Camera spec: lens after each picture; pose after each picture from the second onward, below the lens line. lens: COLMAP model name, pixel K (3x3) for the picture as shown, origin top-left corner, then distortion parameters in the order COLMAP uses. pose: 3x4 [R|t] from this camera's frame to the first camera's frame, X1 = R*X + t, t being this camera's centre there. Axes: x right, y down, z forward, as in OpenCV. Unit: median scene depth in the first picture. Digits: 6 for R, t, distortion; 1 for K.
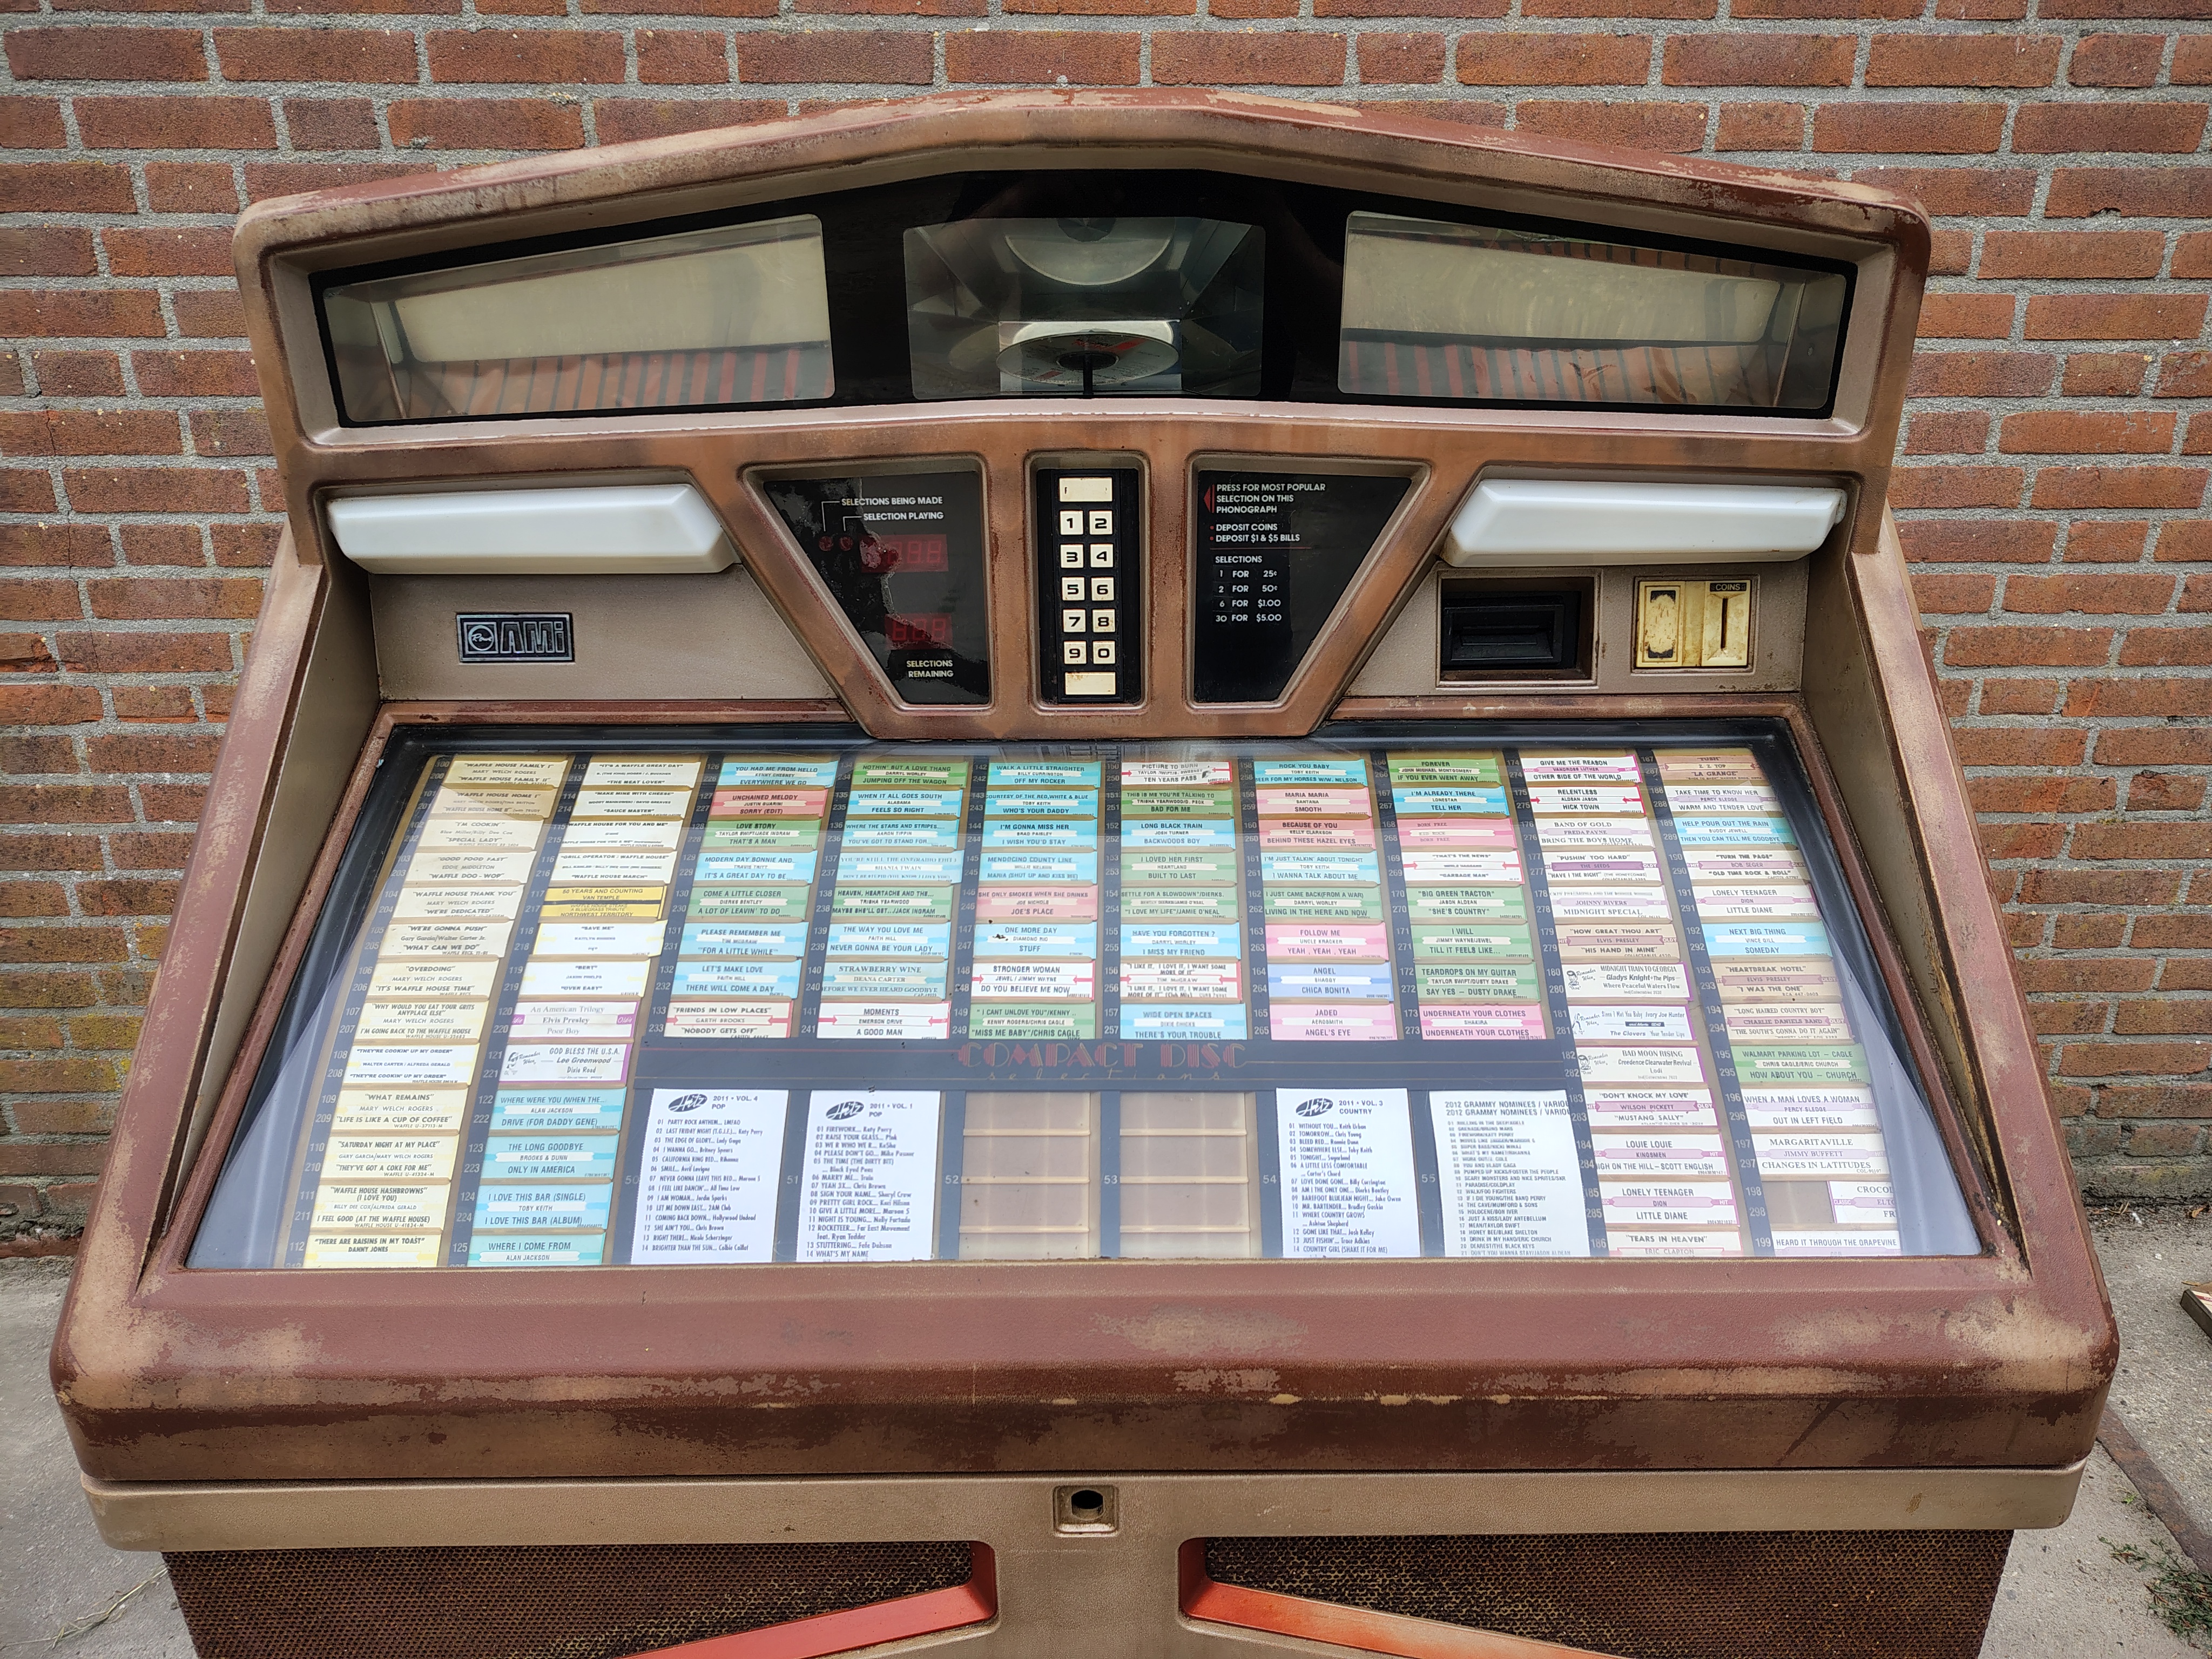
lens RADIAL K [[1541.3, 0, 1104.8], [0, 1541.3, 831.4], [0, 0, 1]] dist [0.034070, -0.044923]
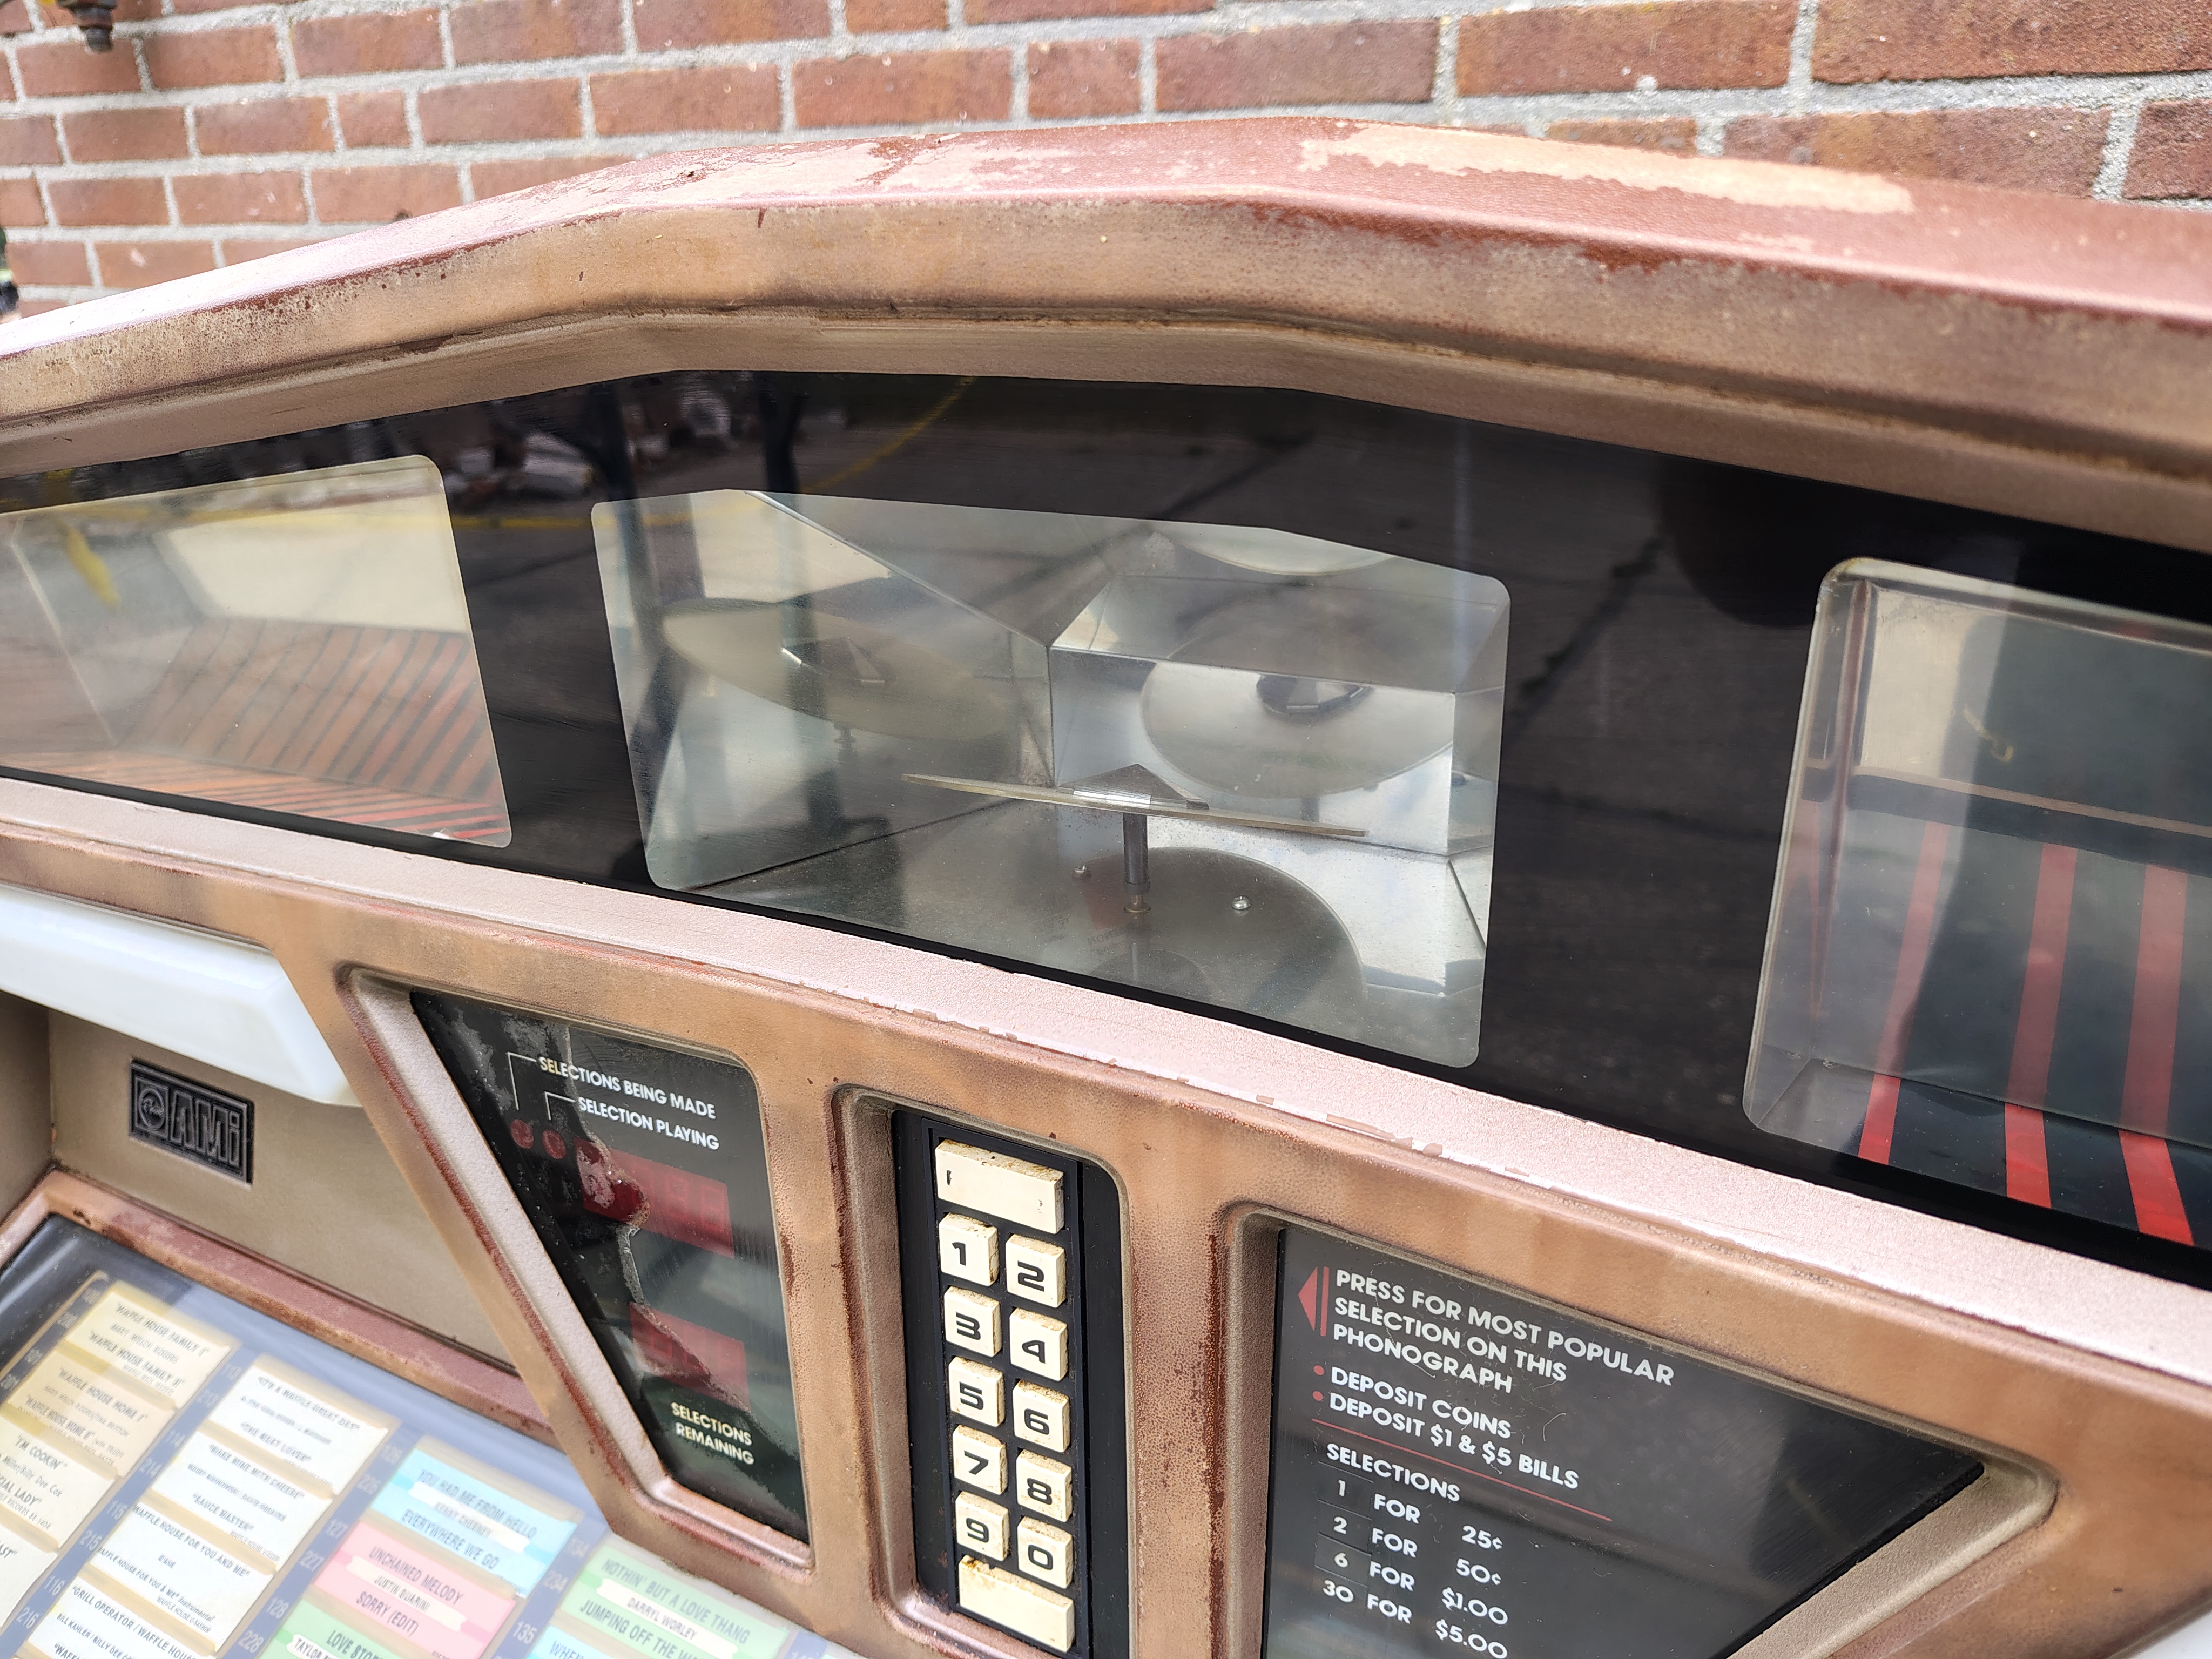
lens RADIAL K [[1541.3, 0, 1101.7], [0, 1541.3, 832.4], [0, 0, 1]] dist [0.034070, -0.044923]
pose [[0.880830, 0.162745, -0.444581, 0.160455], [-0.165164, 0.985694, 0.033593, -0.318243], [0.443688, 0.043839, 0.895108, 0.660631]]
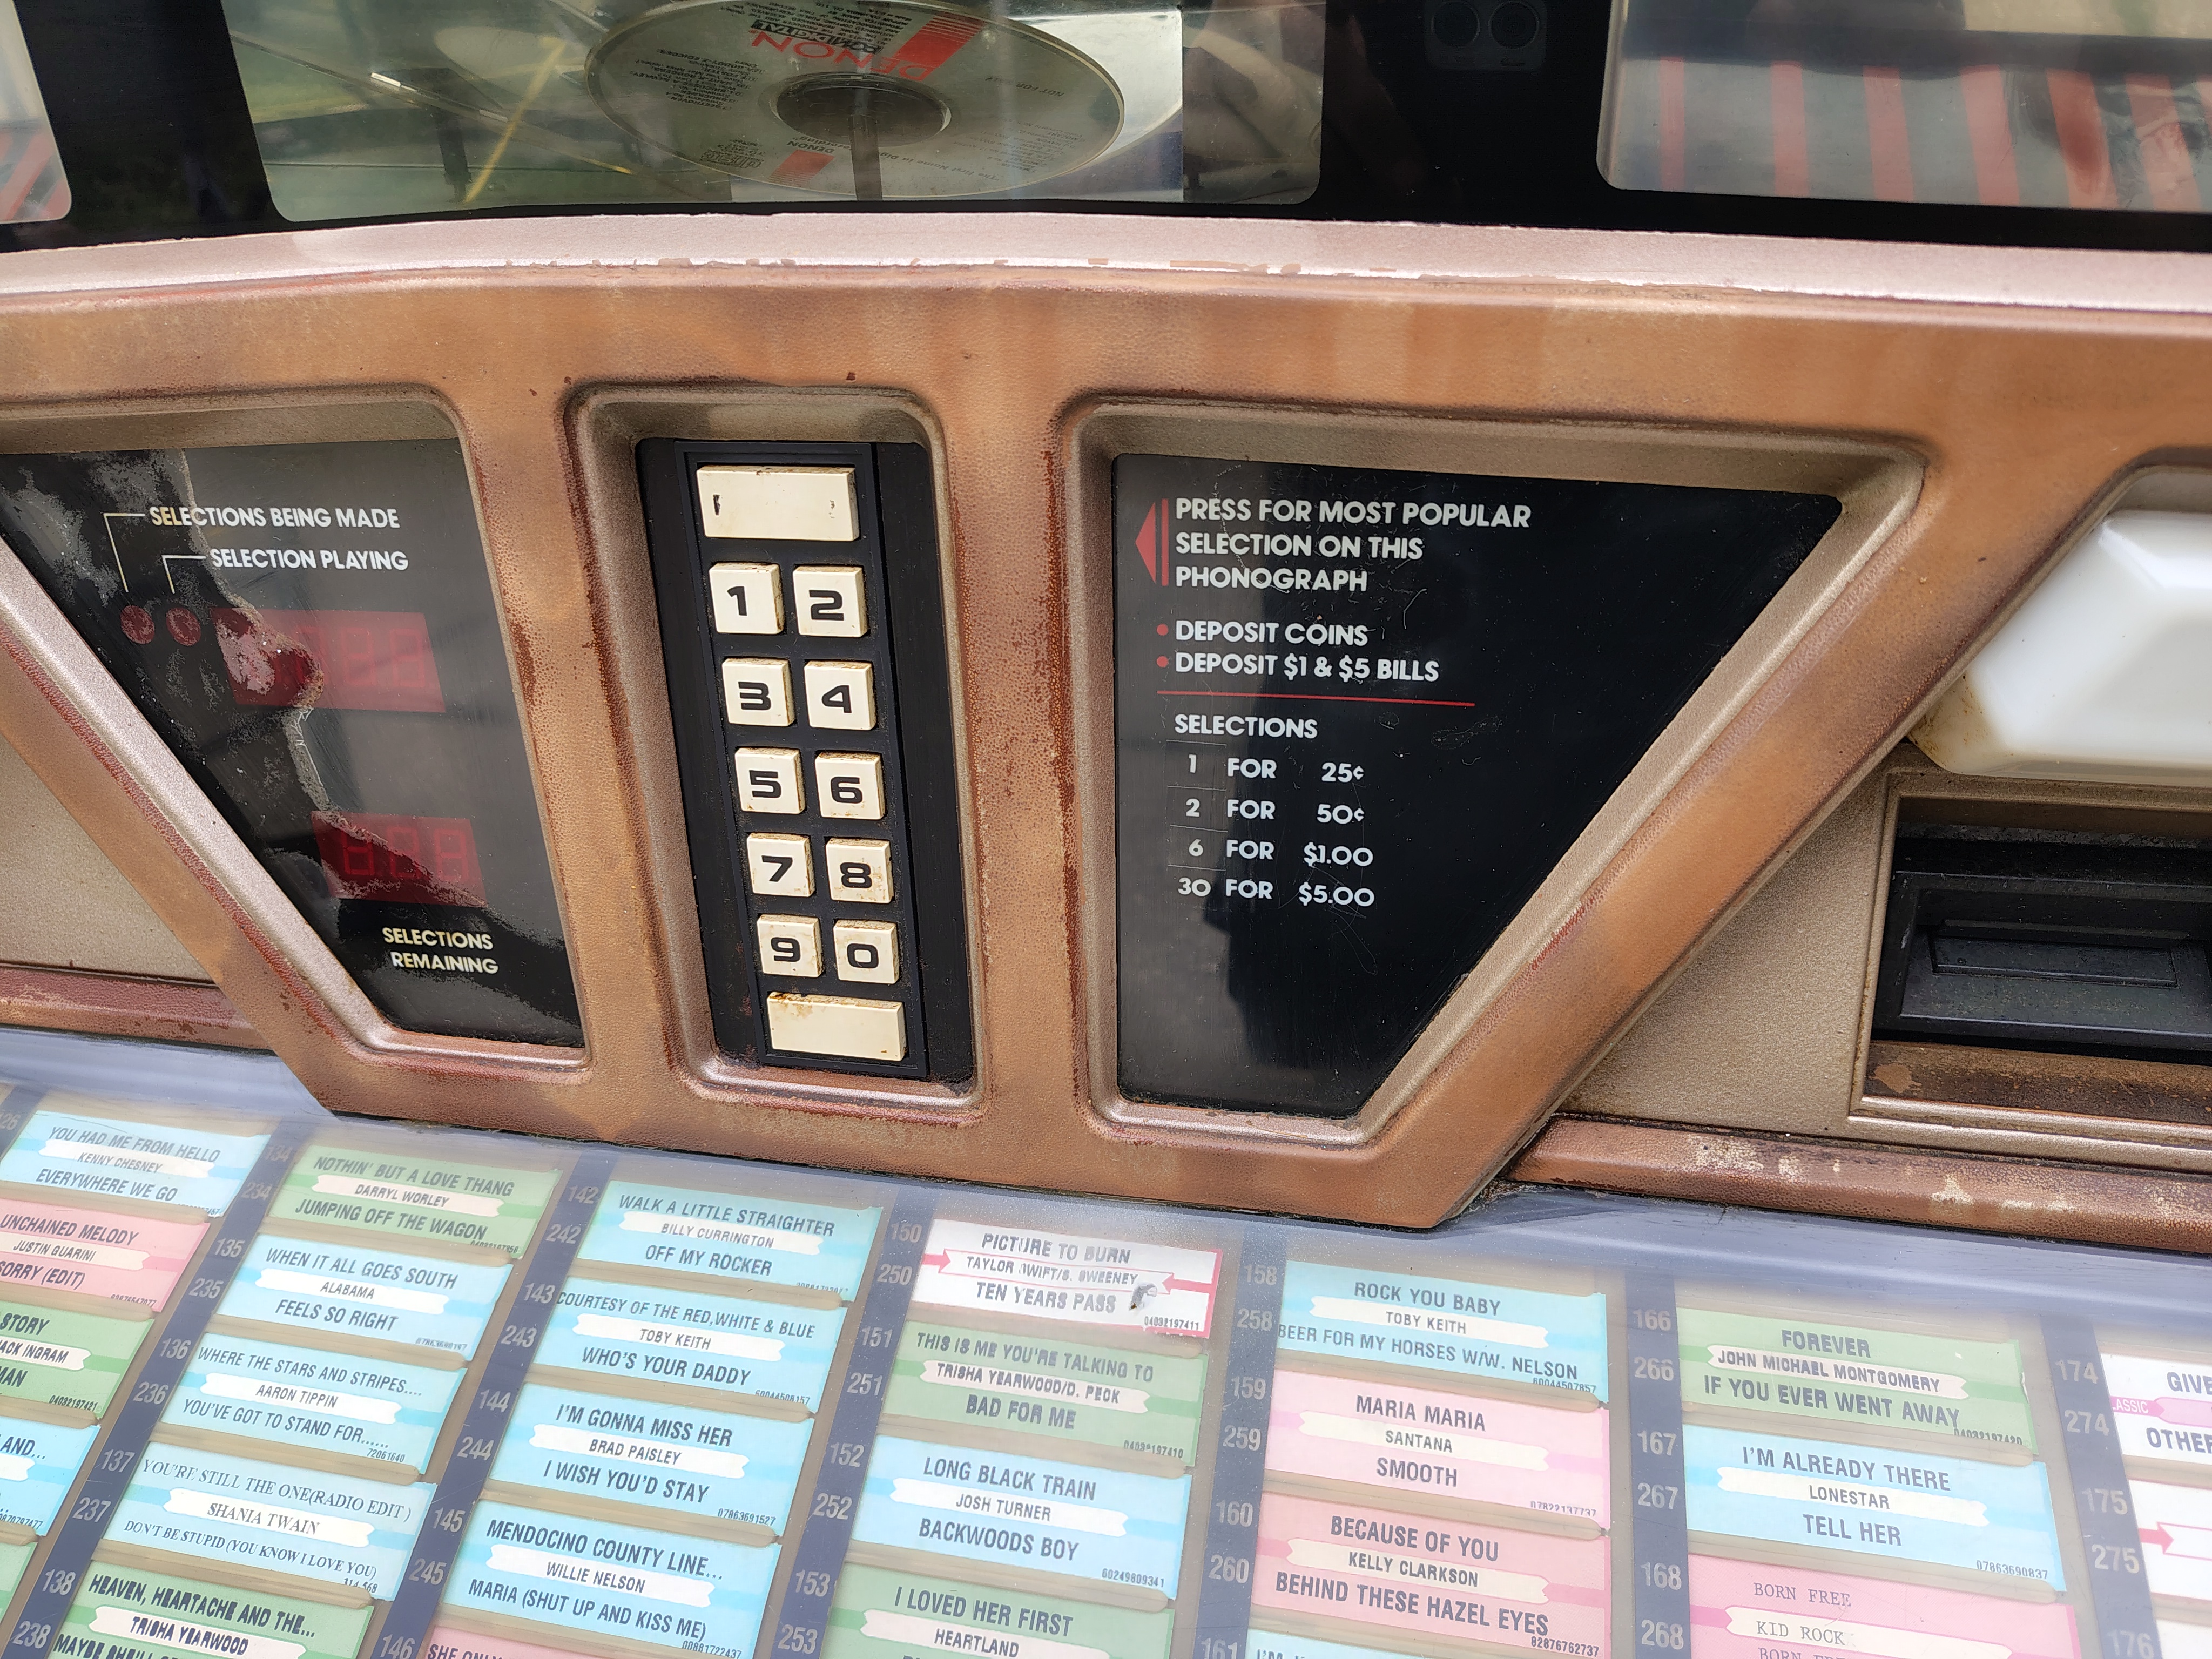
lens RADIAL K [[1541.3, 0, 1084.5], [0, 1541.3, 826.4], [0, 0, 1]] dist [0.034070, -0.044923]
pose [[0.979146, 0.069014, -0.191077, 0.117833], [-0.056786, 0.996016, 0.068756, -0.176374], [0.195061, -0.056472, 0.979164, 0.675372]]
